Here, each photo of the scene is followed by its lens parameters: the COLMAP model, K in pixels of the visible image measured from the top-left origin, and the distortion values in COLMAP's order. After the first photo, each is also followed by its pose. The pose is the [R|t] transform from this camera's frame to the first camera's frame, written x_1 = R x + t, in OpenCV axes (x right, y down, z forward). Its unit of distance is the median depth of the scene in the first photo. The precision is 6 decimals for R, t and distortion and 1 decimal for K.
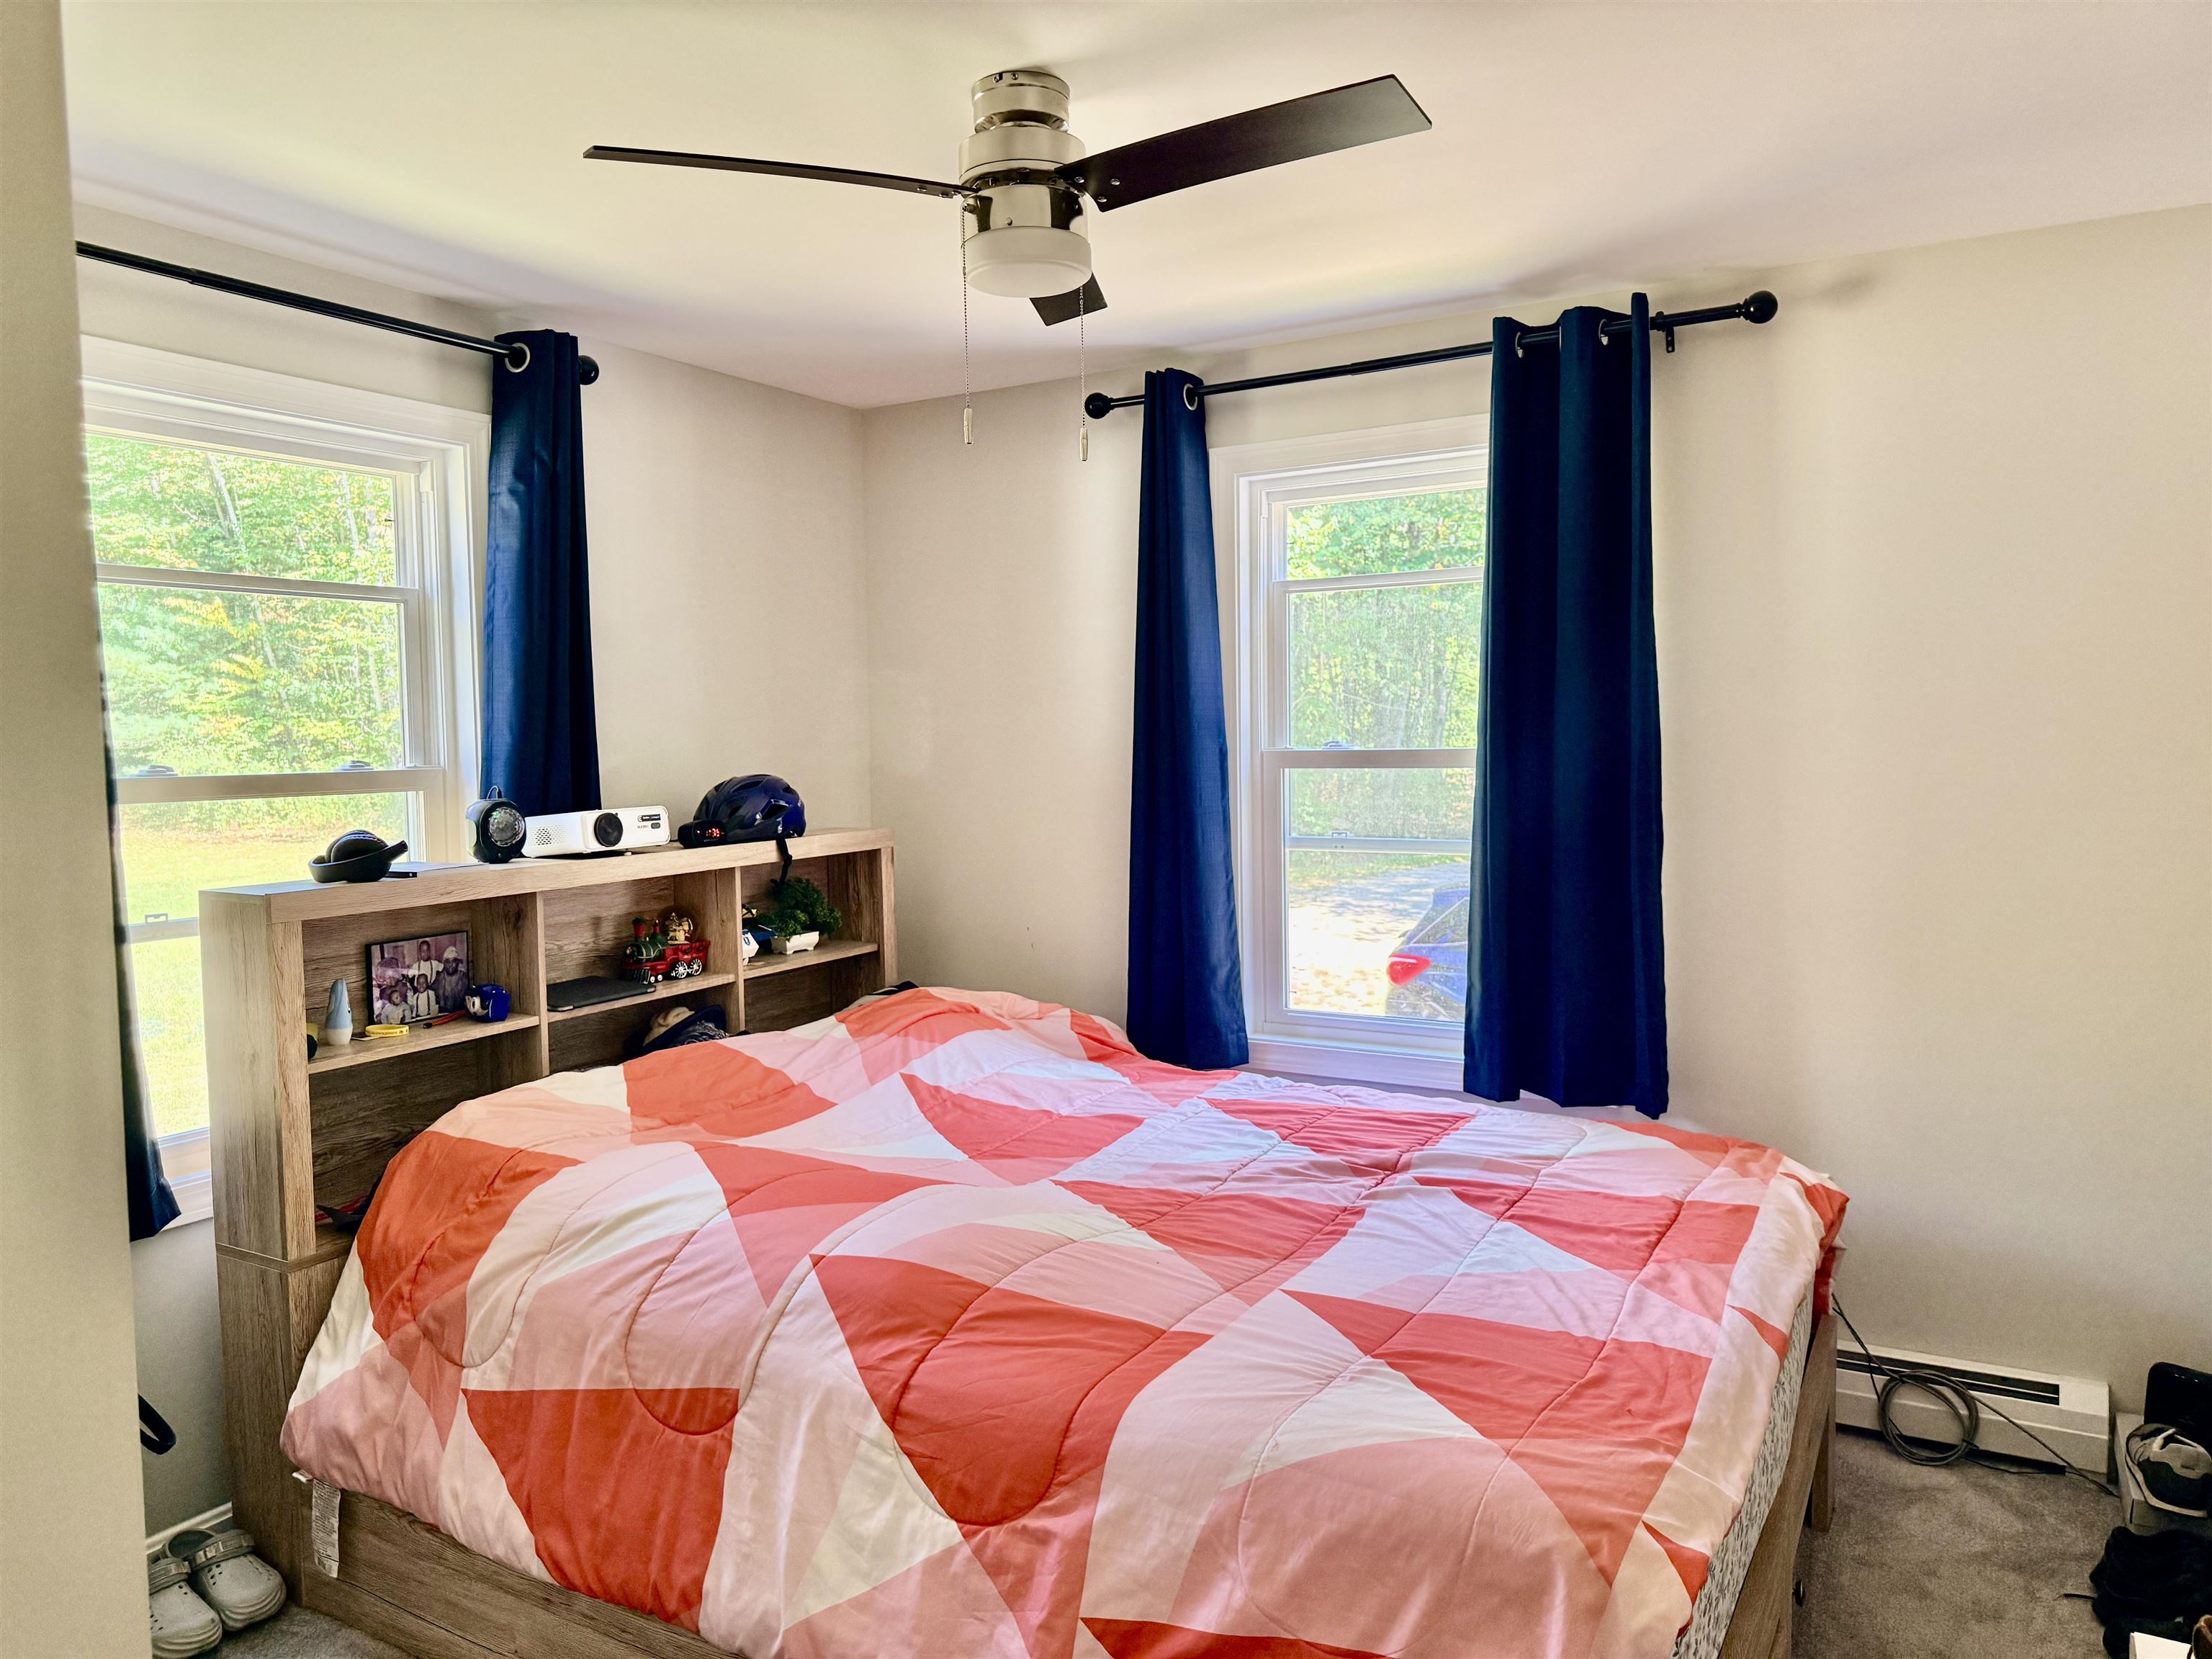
lens RADIAL K [[1553.4, 0, 1097.2], [0, 1553.4, 816.6], [0, 0, 1]] dist [0.062369, -0.021253]
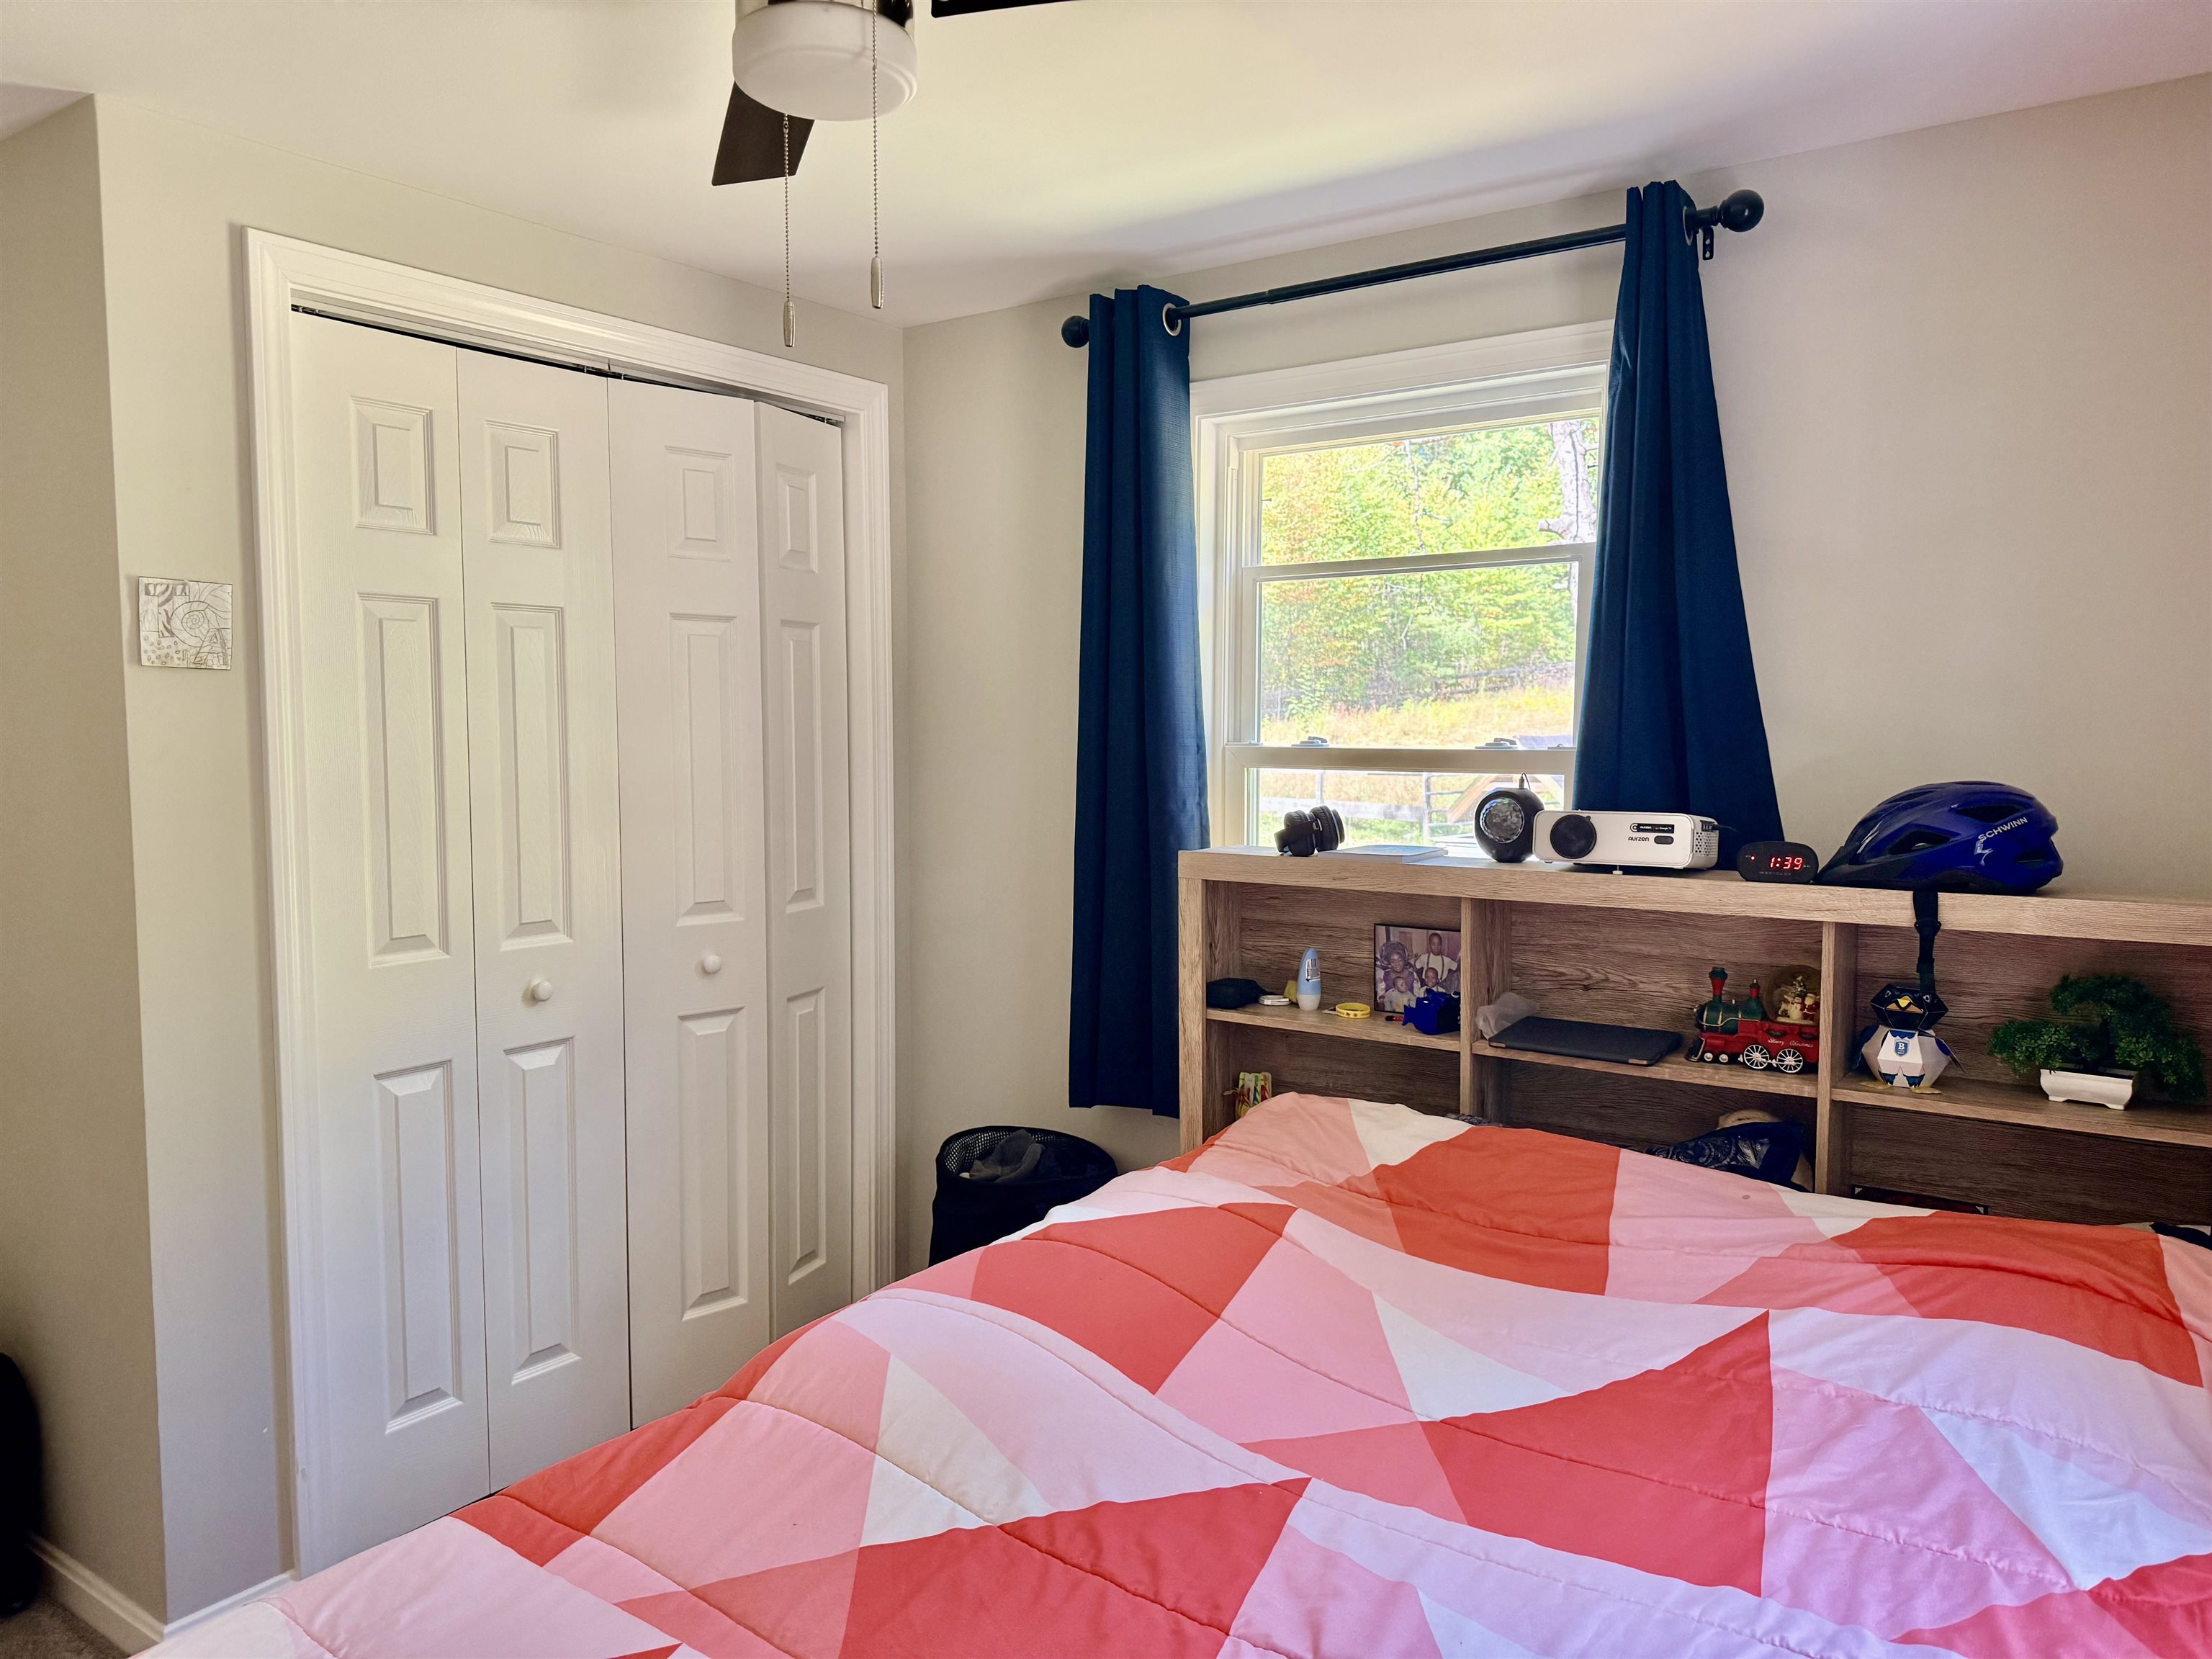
lens RADIAL K [[1553.4, 0, 1097.9], [0, 1553.4, 842.5], [0, 0, 1]] dist [0.062369, -0.021253]
pose [[-0.078464, 0.099001, -0.991989, 0.462352], [-0.053834, 0.993184, 0.103379, -0.054745], [0.995462, 0.061514, -0.072599, 0.801247]]
